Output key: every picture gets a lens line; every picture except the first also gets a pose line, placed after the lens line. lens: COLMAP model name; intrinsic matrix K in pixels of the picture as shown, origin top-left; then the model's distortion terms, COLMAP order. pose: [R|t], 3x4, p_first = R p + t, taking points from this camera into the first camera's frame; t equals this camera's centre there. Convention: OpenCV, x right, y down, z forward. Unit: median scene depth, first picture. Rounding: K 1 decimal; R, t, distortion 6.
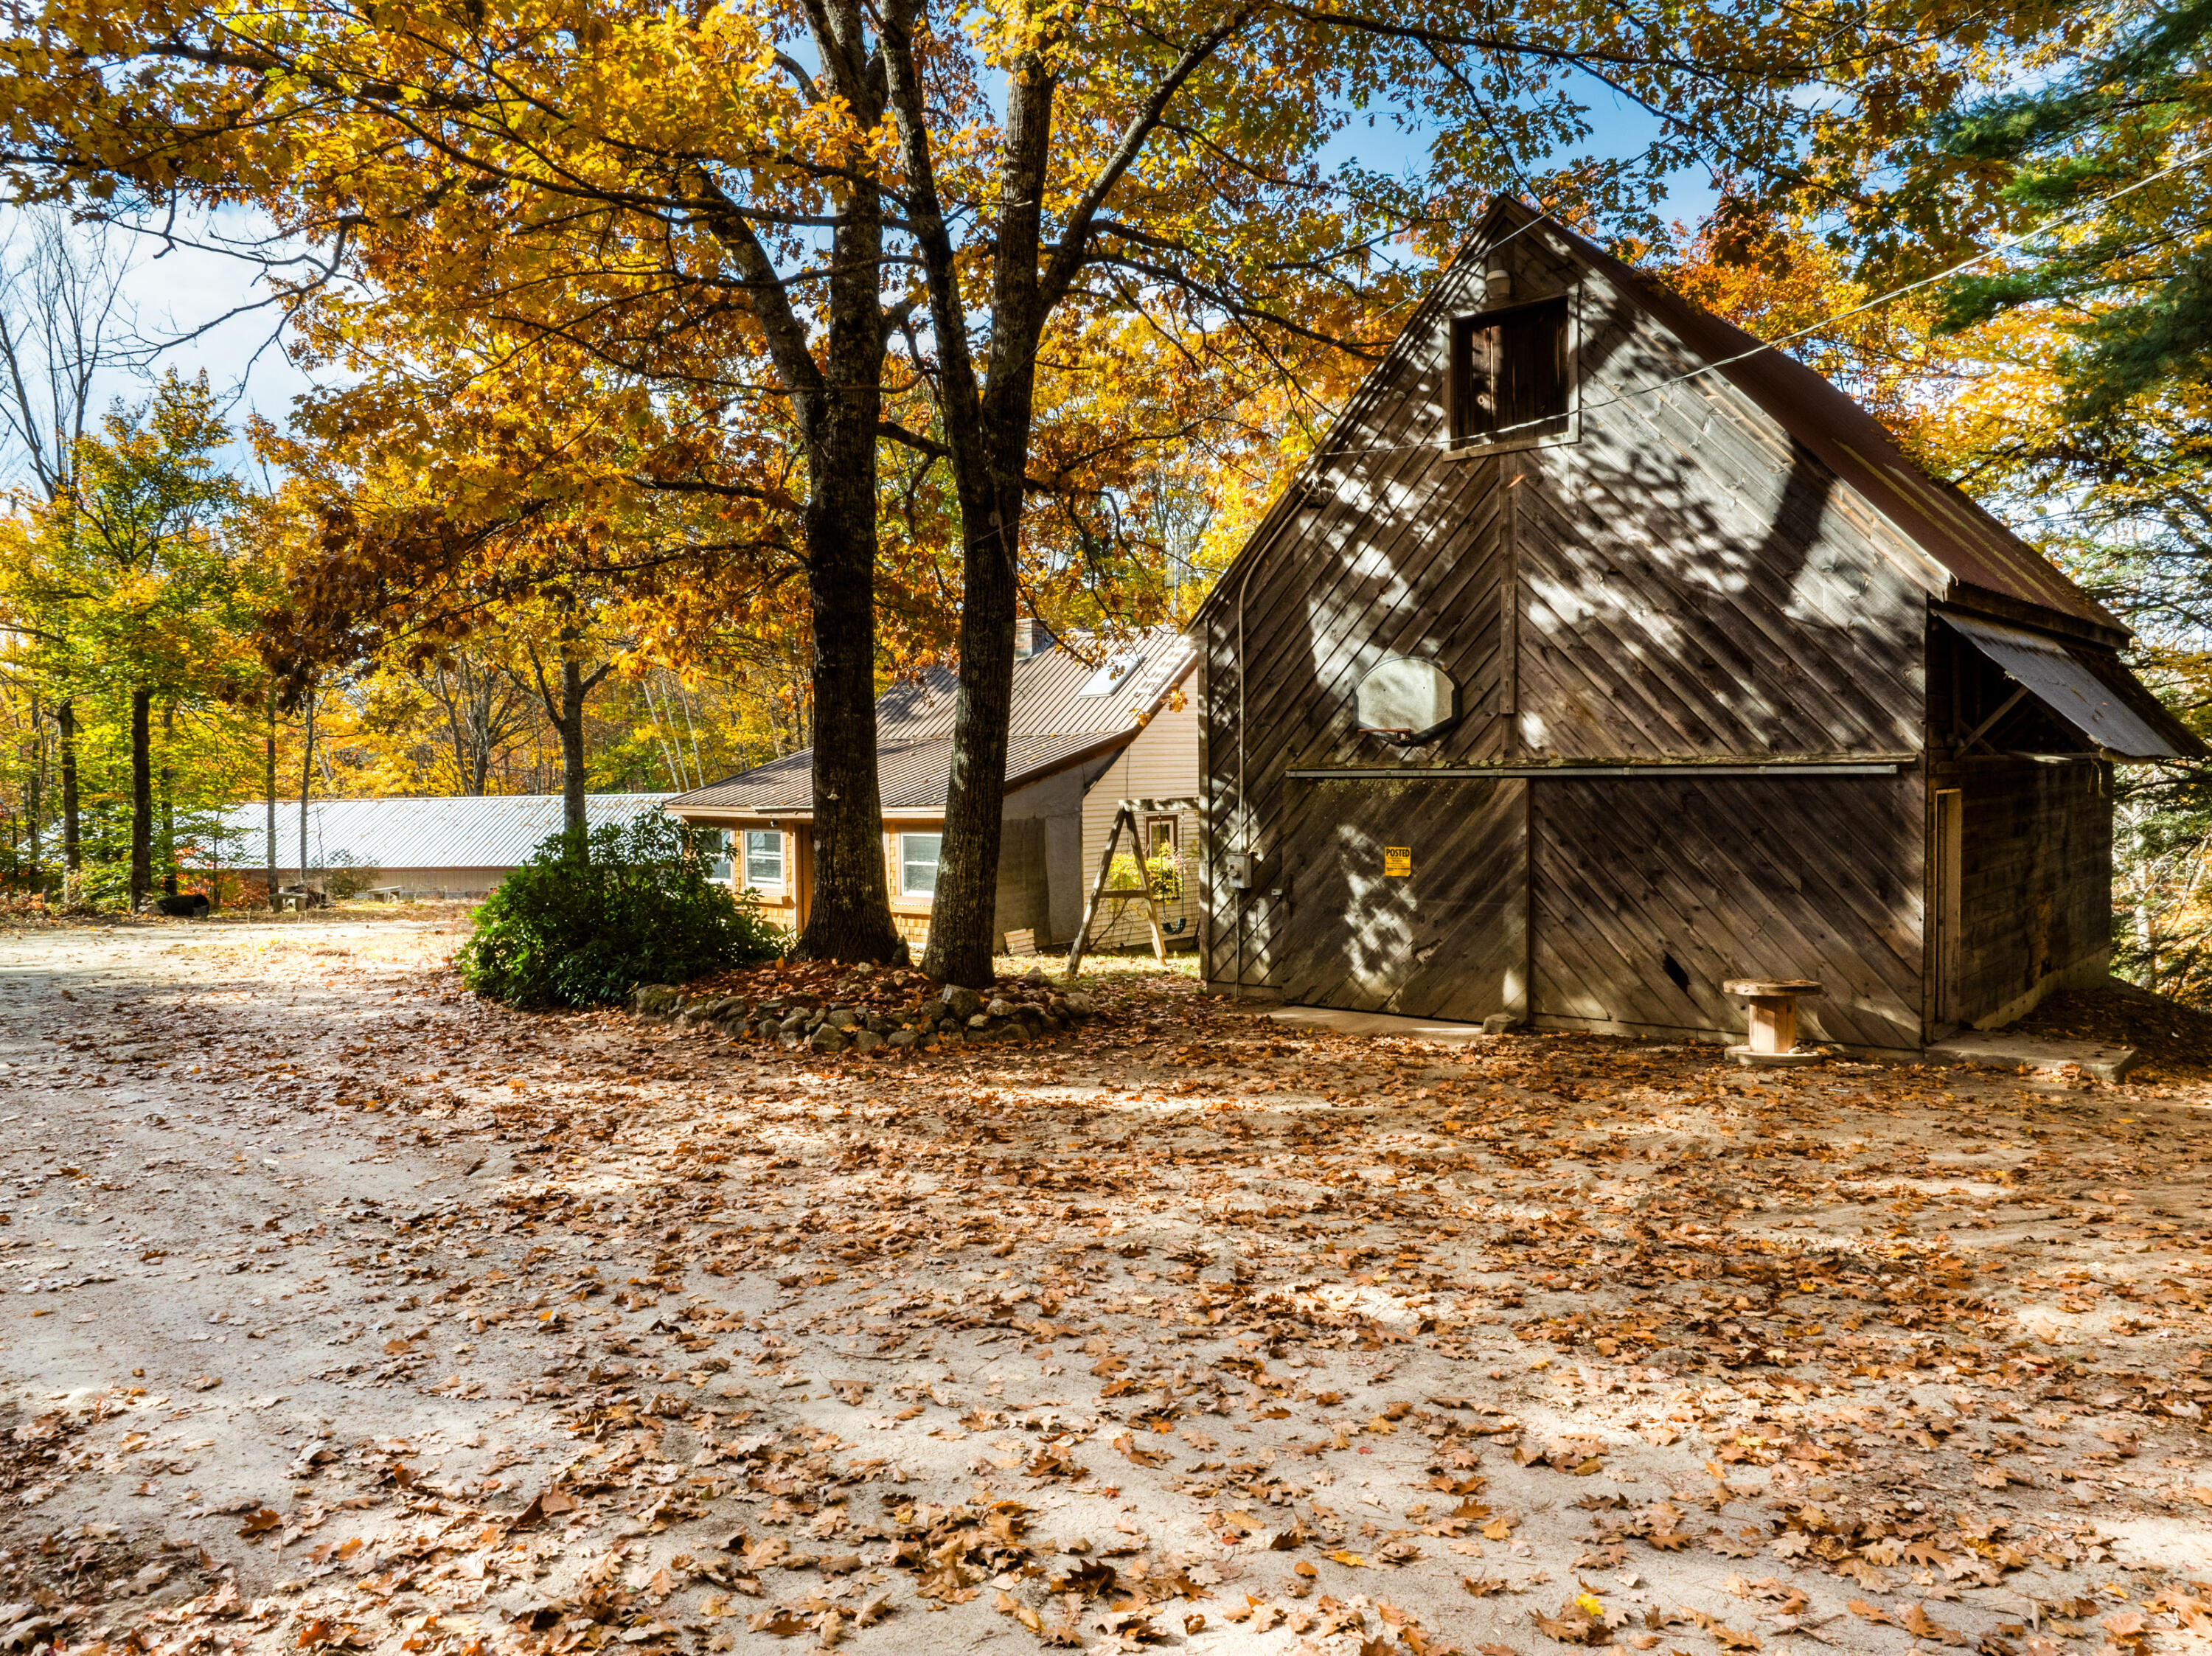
lens RADIAL K [[1520.8, 0, 1106.0], [0, 1520.8, 828.0], [0, 0, 1]] dist [-0.020713, -0.000494]
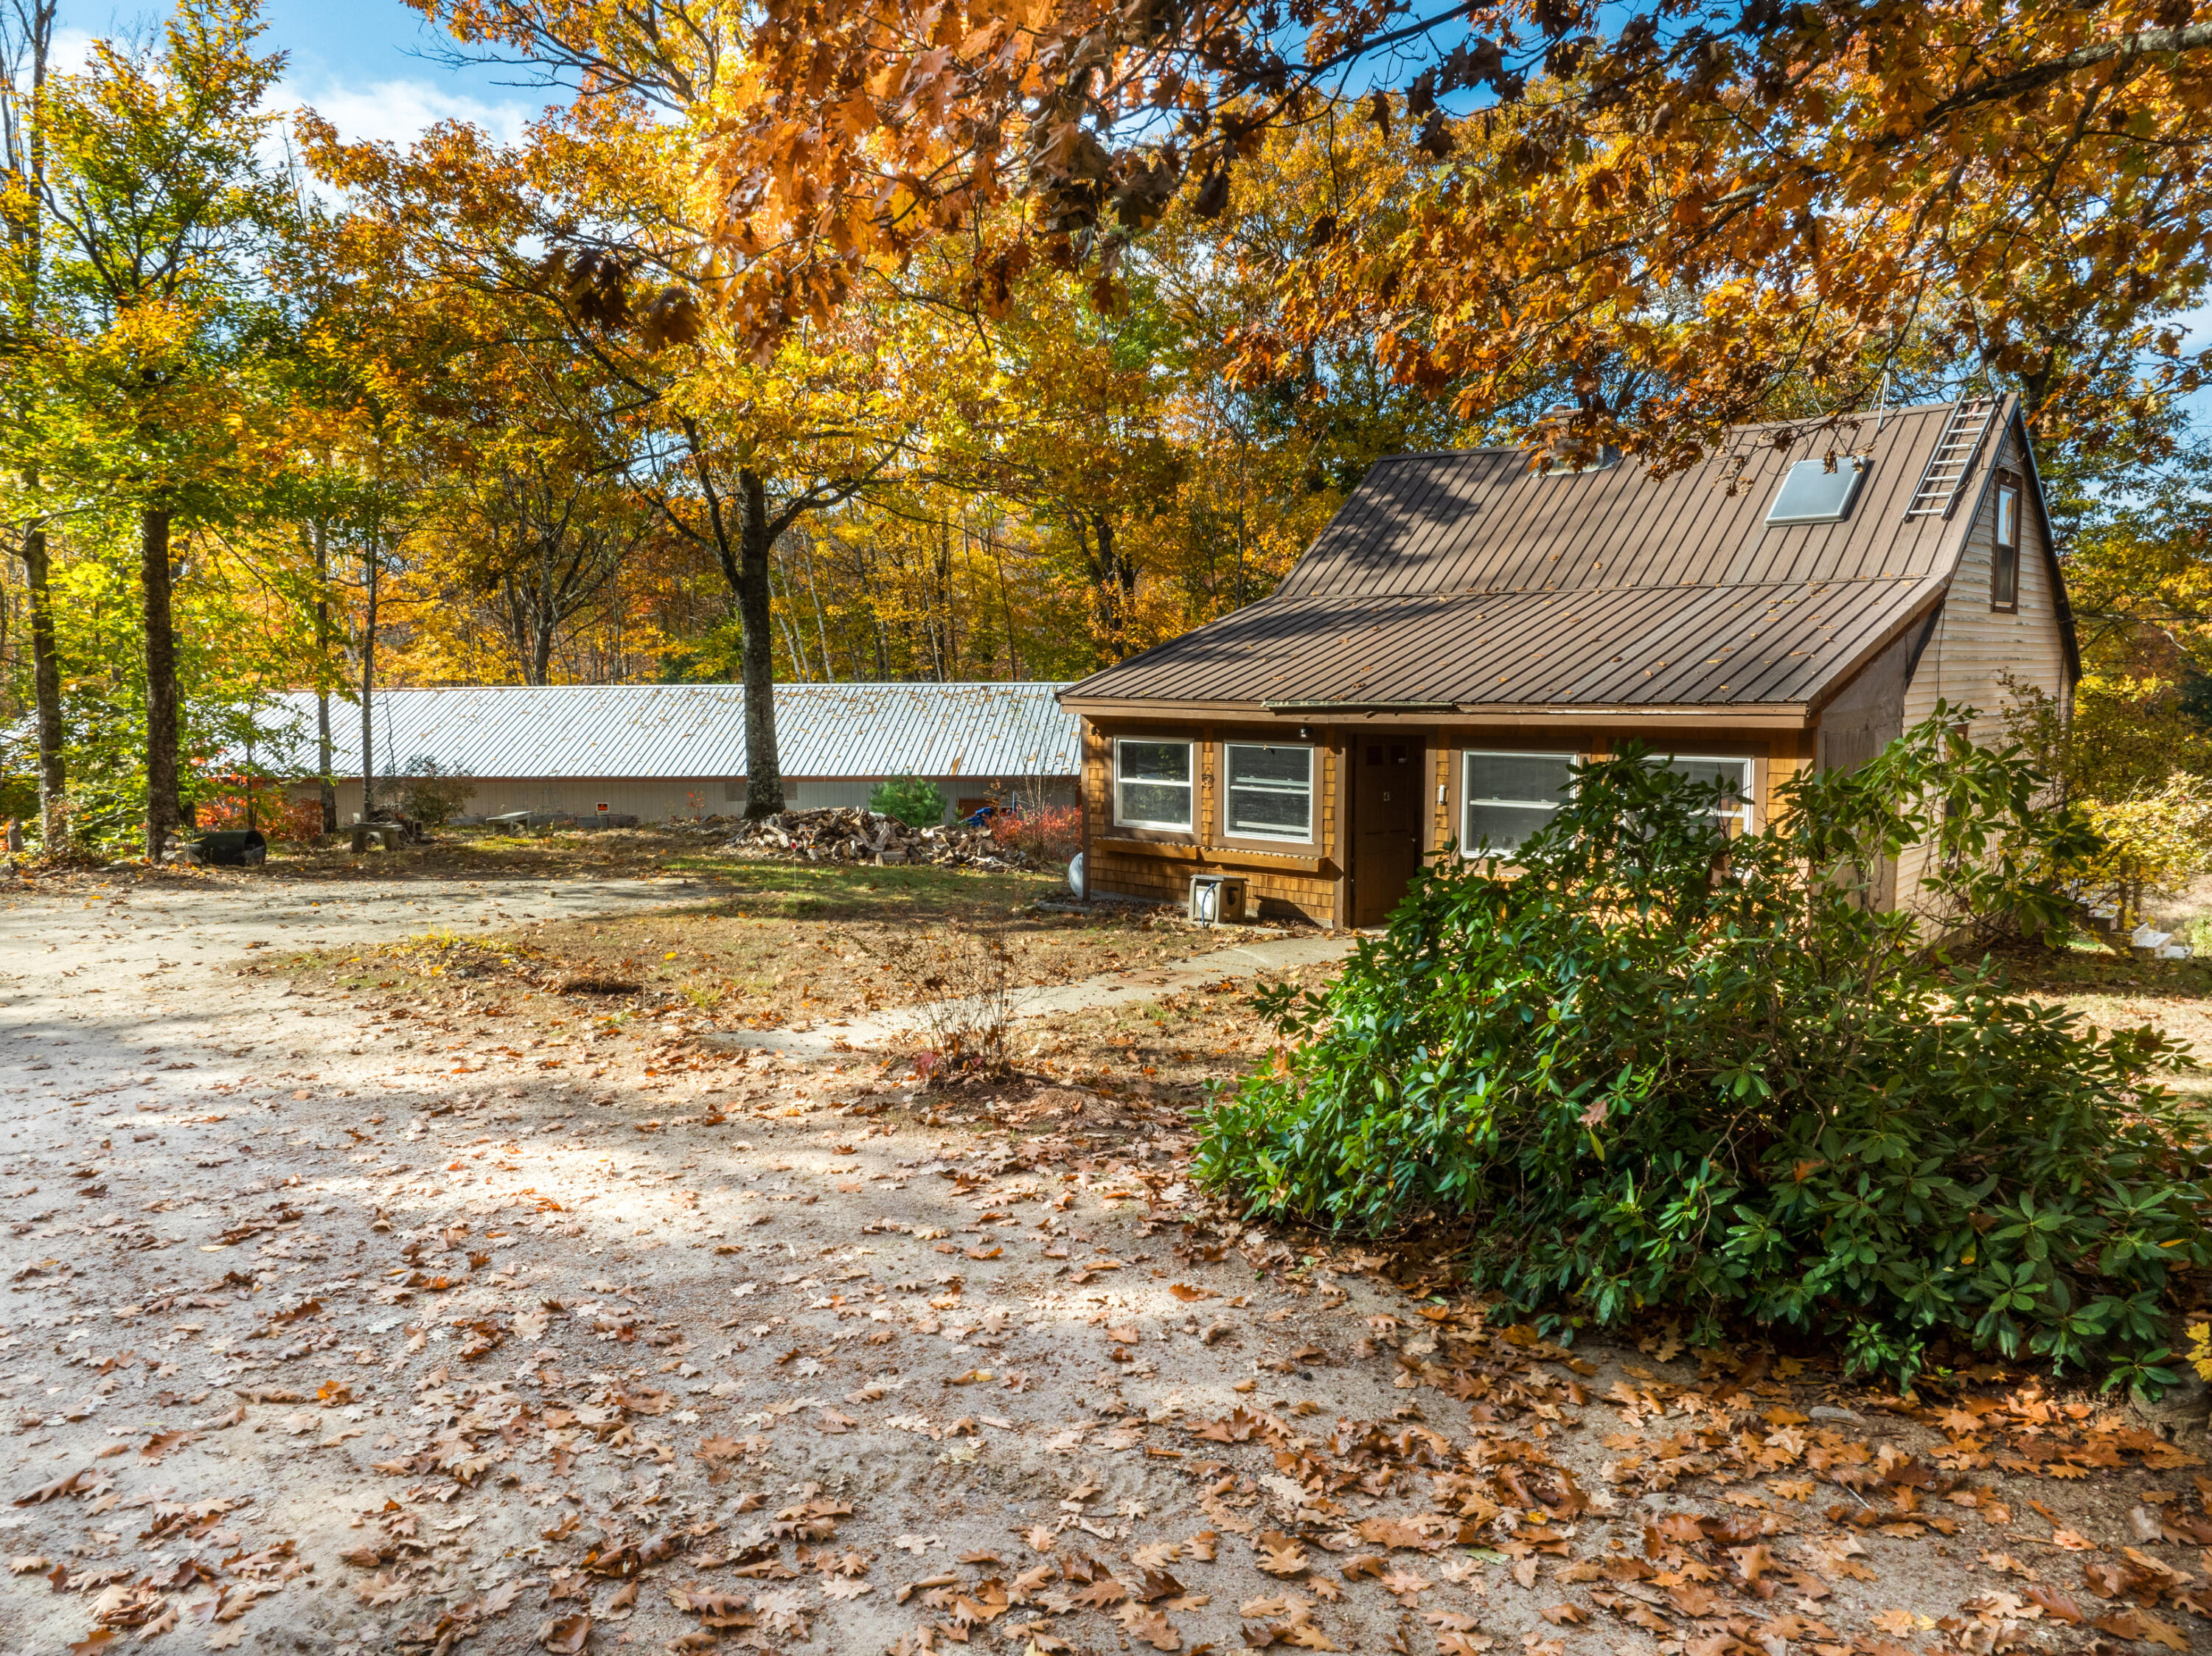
lens RADIAL K [[1520.8, 0, 1106.0], [0, 1520.8, 828.0], [0, 0, 1]] dist [-0.020713, -0.000494]
pose [[0.999775, 0.005086, 0.020581, -0.530488], [-0.006476, 0.997659, 0.068078, -0.009639], [-0.020187, -0.068196, 0.997468, 0.737431]]
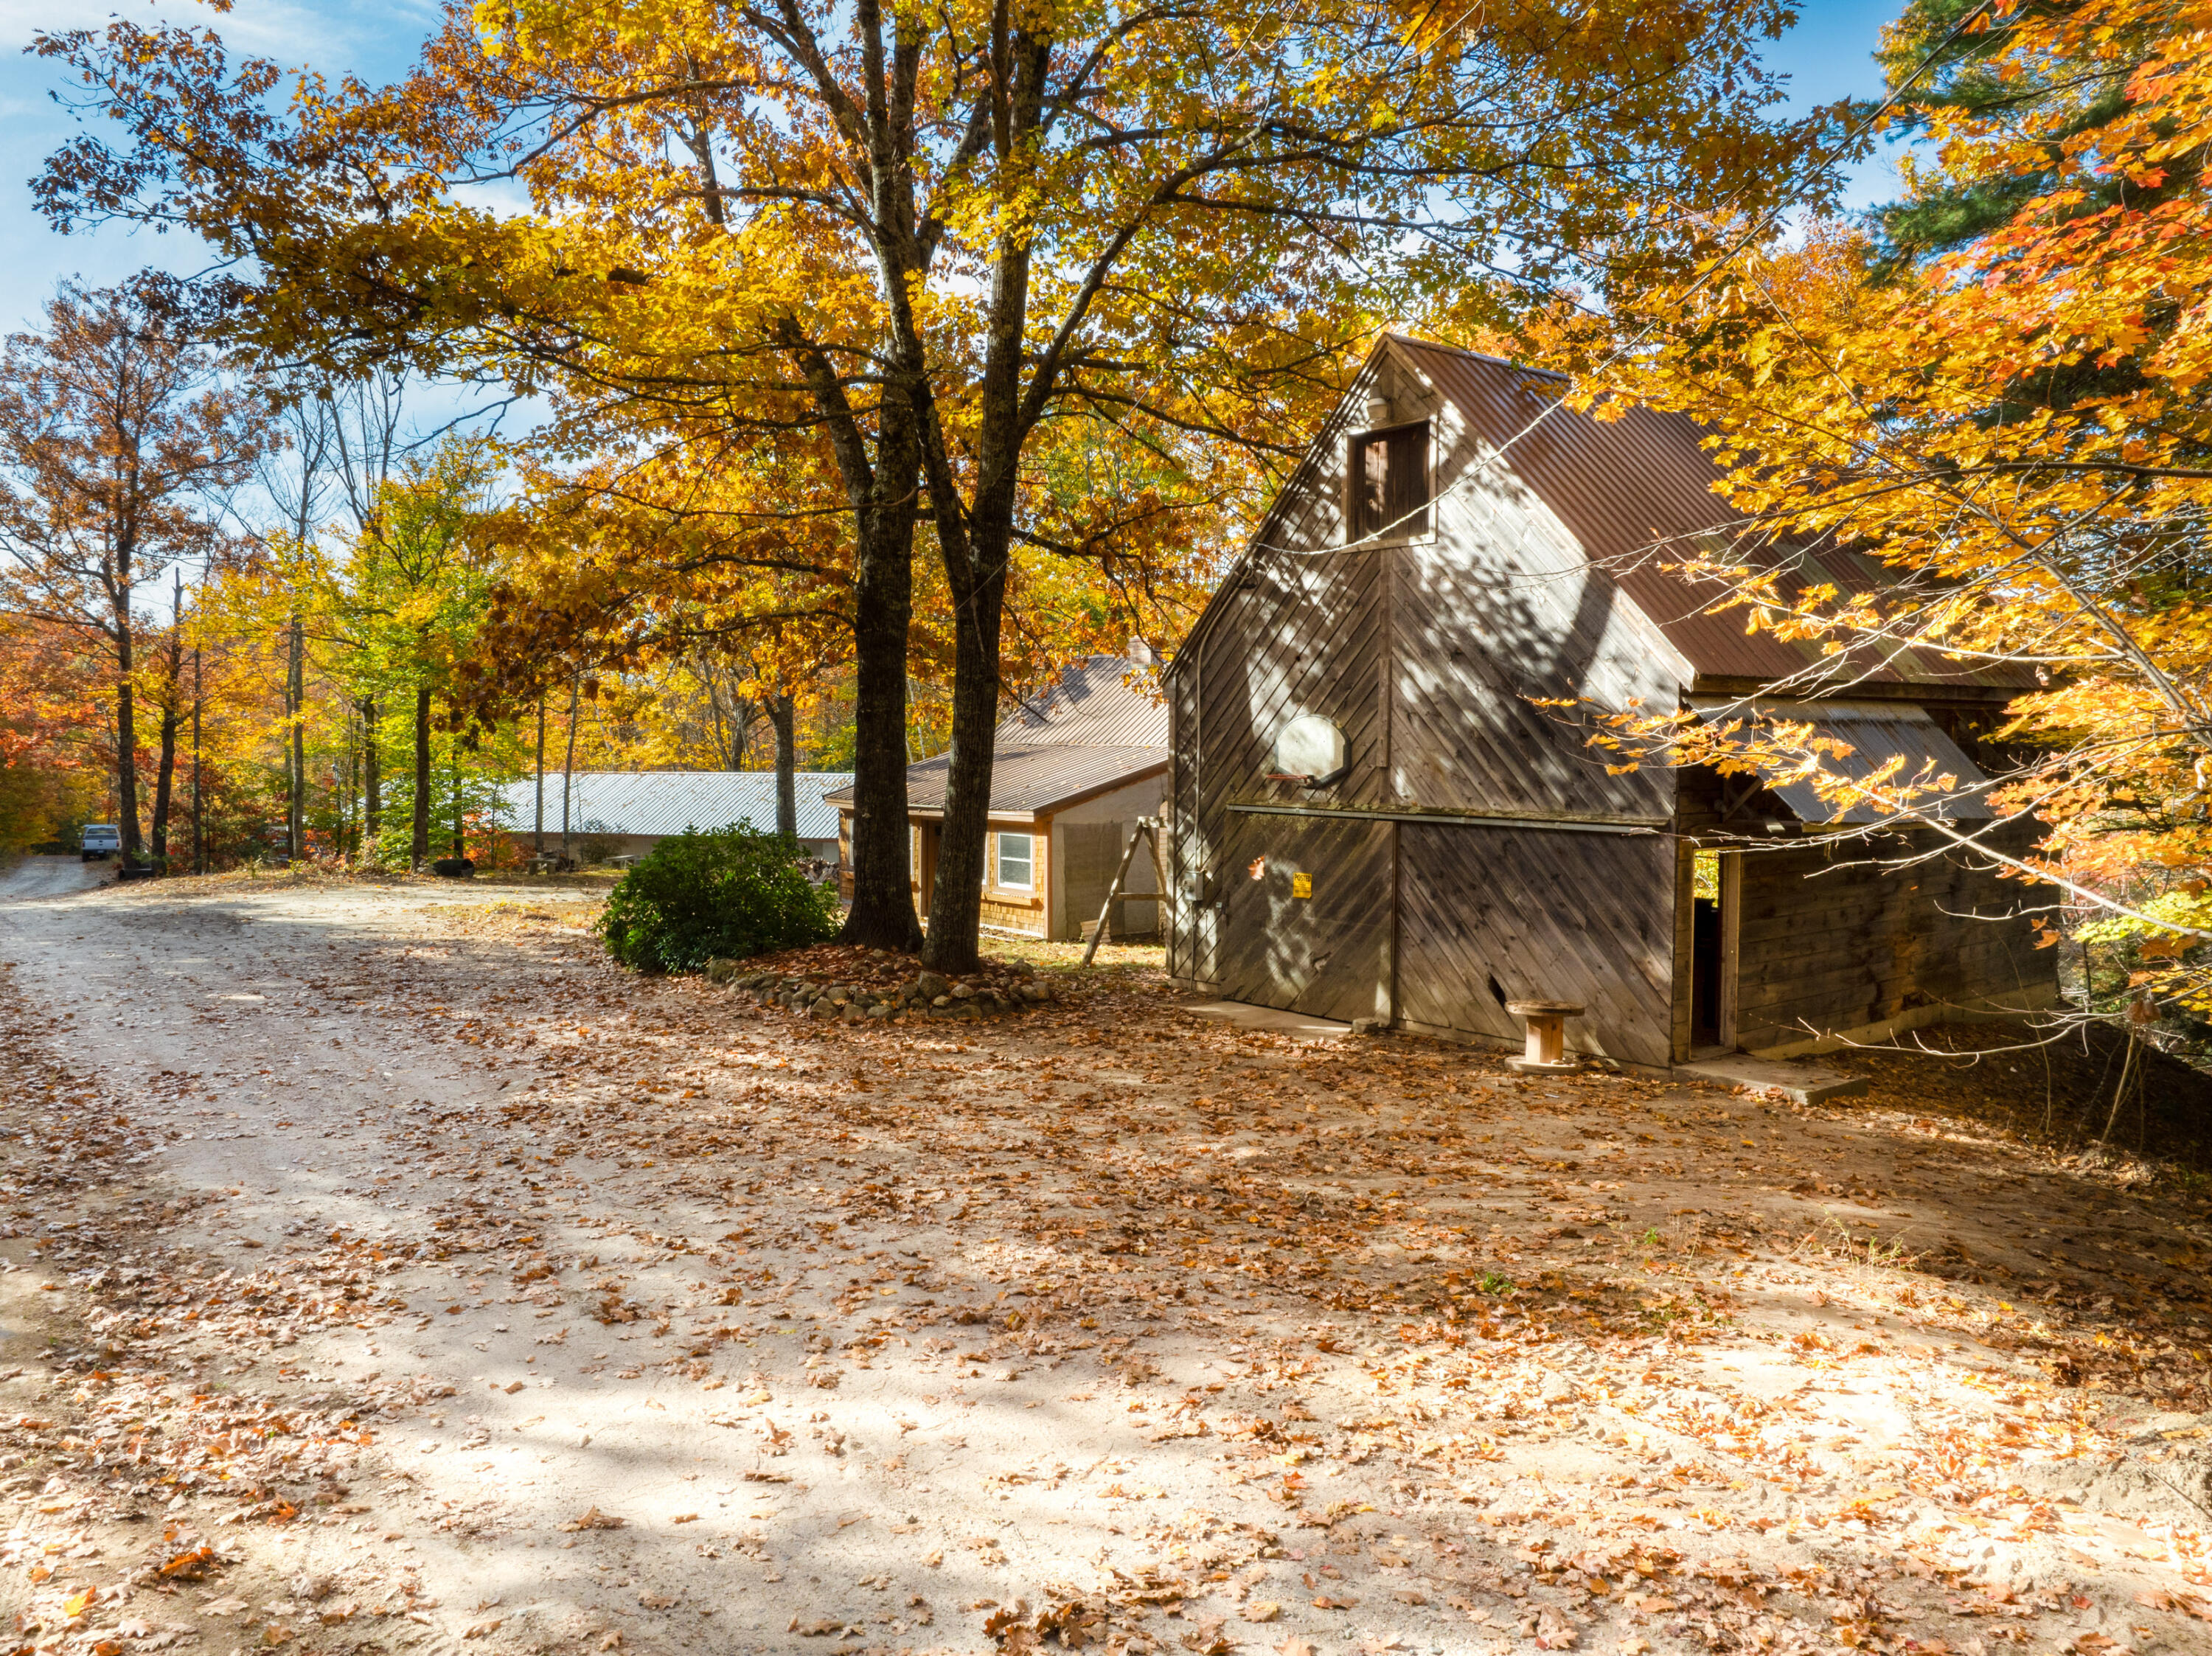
lens RADIAL K [[1542.9, 0, 1103.3], [0, 1542.9, 787.5], [0, 0, 1]] dist [-0.012226, -0.001100]
pose [[0.981717, 0.025549, -0.188626, 0.269807], [-0.026730, 0.999636, -0.003722, -0.047039], [0.188462, 0.008696, 0.982042, -0.226558]]
